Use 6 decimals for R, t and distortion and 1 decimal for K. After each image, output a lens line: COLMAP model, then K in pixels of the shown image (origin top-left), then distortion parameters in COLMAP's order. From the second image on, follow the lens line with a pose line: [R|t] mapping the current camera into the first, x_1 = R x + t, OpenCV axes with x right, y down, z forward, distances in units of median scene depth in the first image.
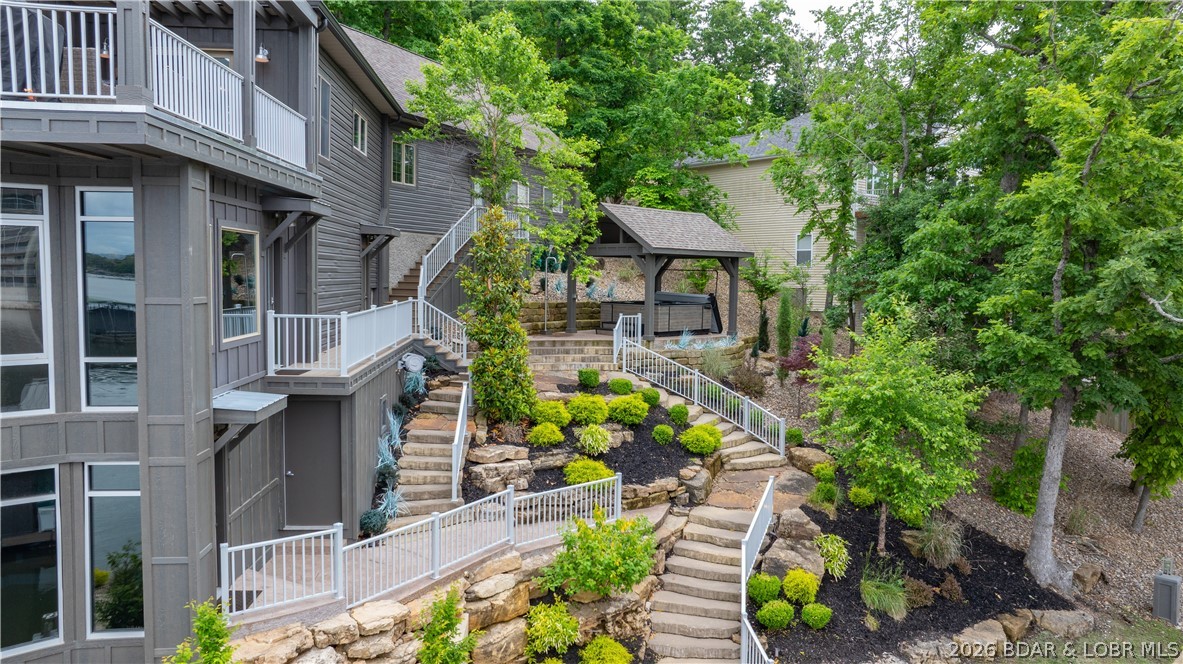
lens RADIAL K [[832.5, 0, 594.4], [0, 832.5, 327.7], [0, 0, 1]] dist [-0.058807, 0.071881]
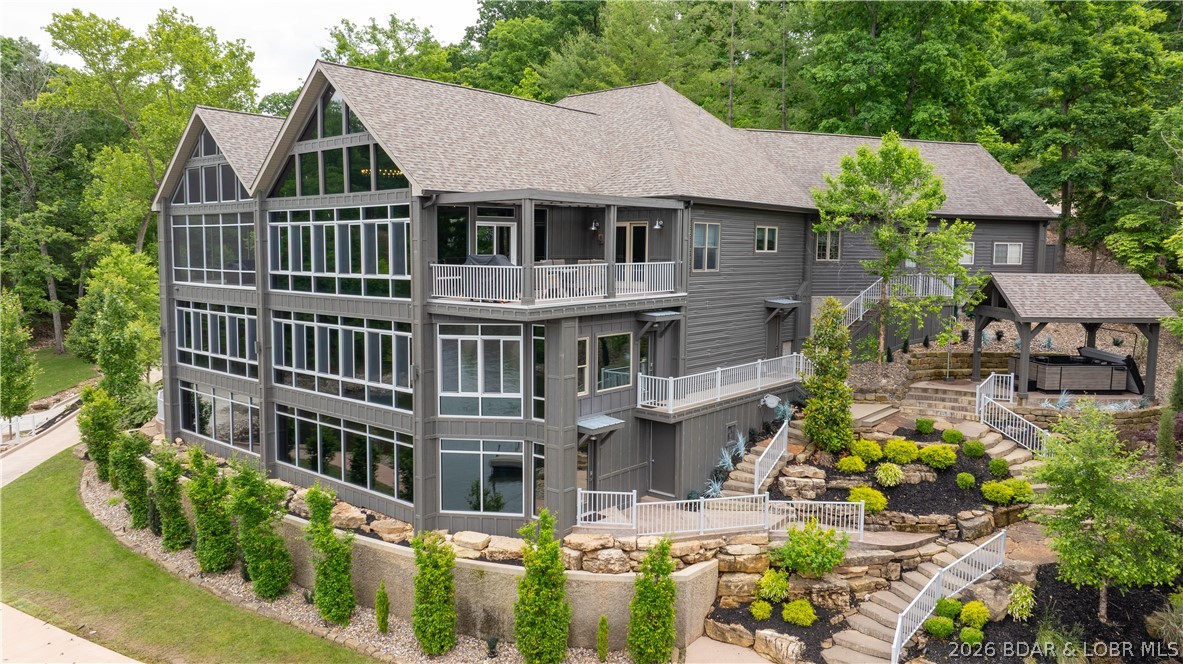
lens RADIAL K [[841.2, 0, 593.3], [0, 841.2, 318.2], [0, 0, 1]] dist [-0.012674, -0.005575]
pose [[0.710963, 0.052336, -0.701280, 0.627759], [-0.043826, 0.998586, 0.030092, -0.143439], [0.701863, 0.009340, 0.712251, -0.313403]]
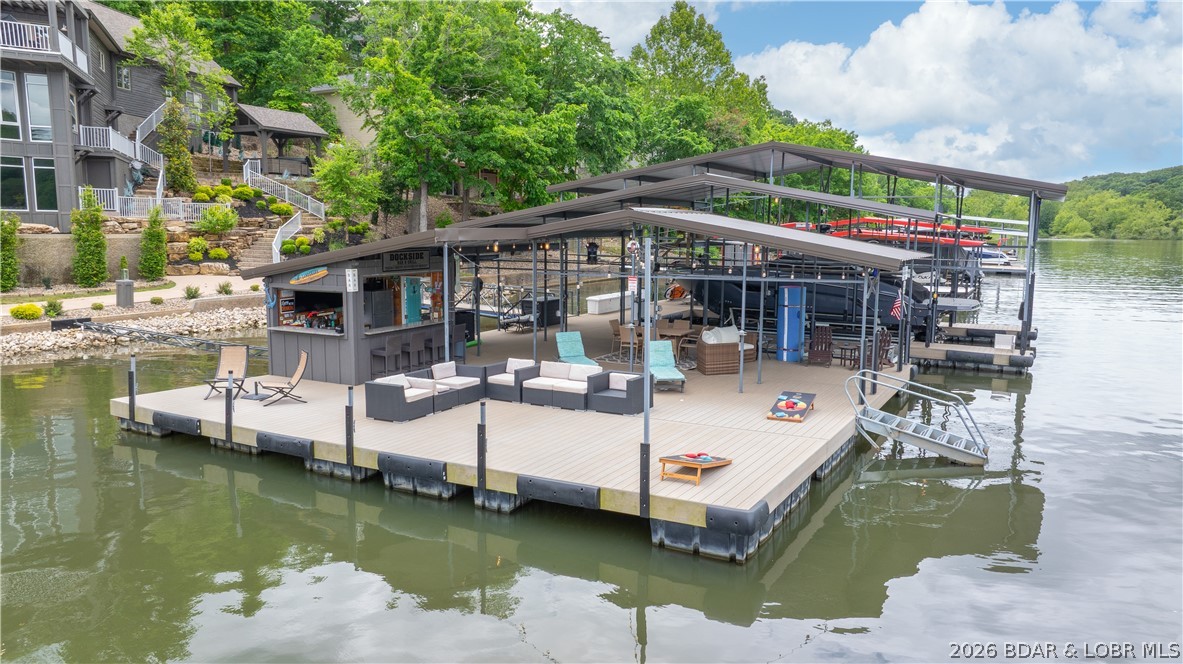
lens RADIAL K [[832.5, 0, 594.4], [0, 832.5, 327.7], [0, 0, 1]] dist [-0.058807, 0.071881]
pose [[0.952230, -0.038919, 0.302891, 0.288551], [0.018362, 0.997348, 0.070423, 0.364643], [-0.304829, -0.061497, 0.950420, -1.619876]]
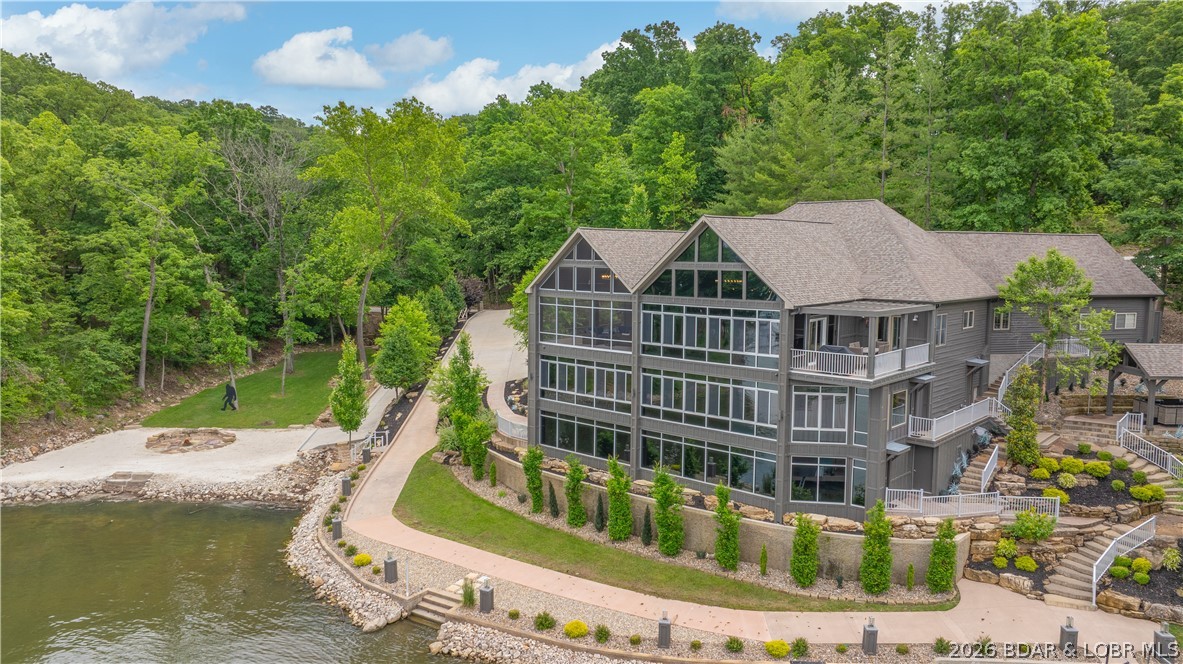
lens RADIAL K [[832.5, 0, 594.4], [0, 832.5, 327.7], [0, 0, 1]] dist [-0.058807, 0.071881]
pose [[0.679393, 0.061053, -0.731231, 0.714170], [-0.045741, 0.998118, 0.040837, -0.291695], [0.732348, 0.005703, 0.680907, -1.337375]]
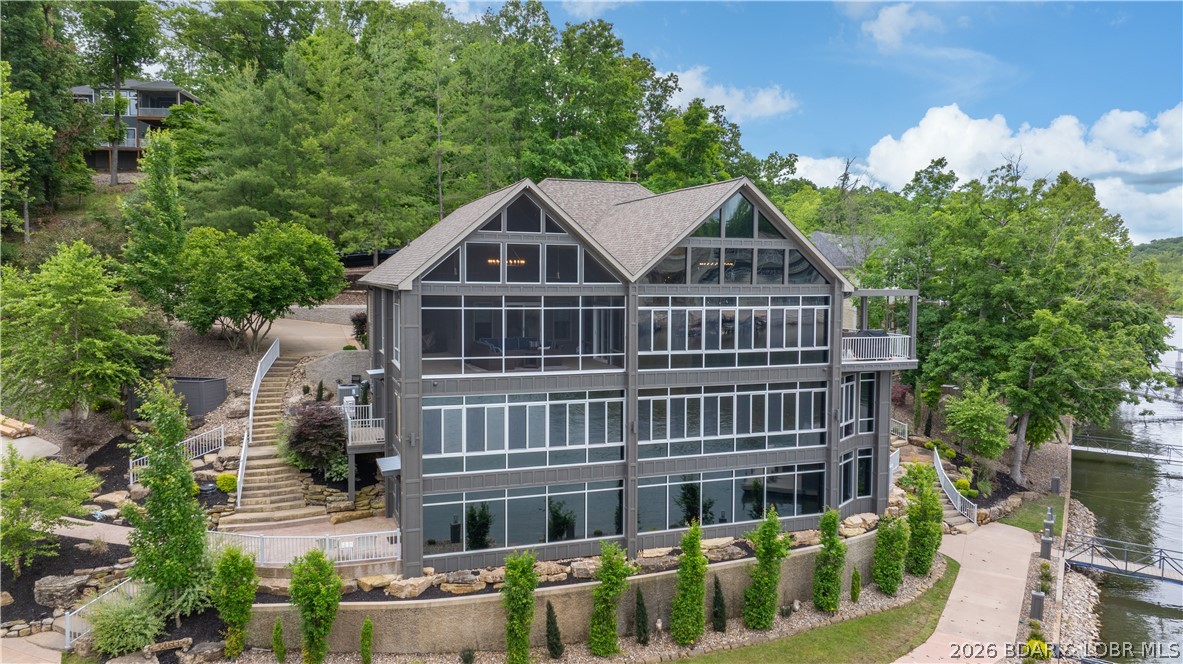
lens RADIAL K [[841.2, 0, 593.3], [0, 841.2, 318.2], [0, 0, 1]] dist [-0.012674, -0.005575]
pose [[0.962519, -0.015047, 0.270797, -1.479444], [0.017099, 0.999840, -0.005221, -0.219651], [-0.270676, 0.009656, 0.962622, -1.200353]]
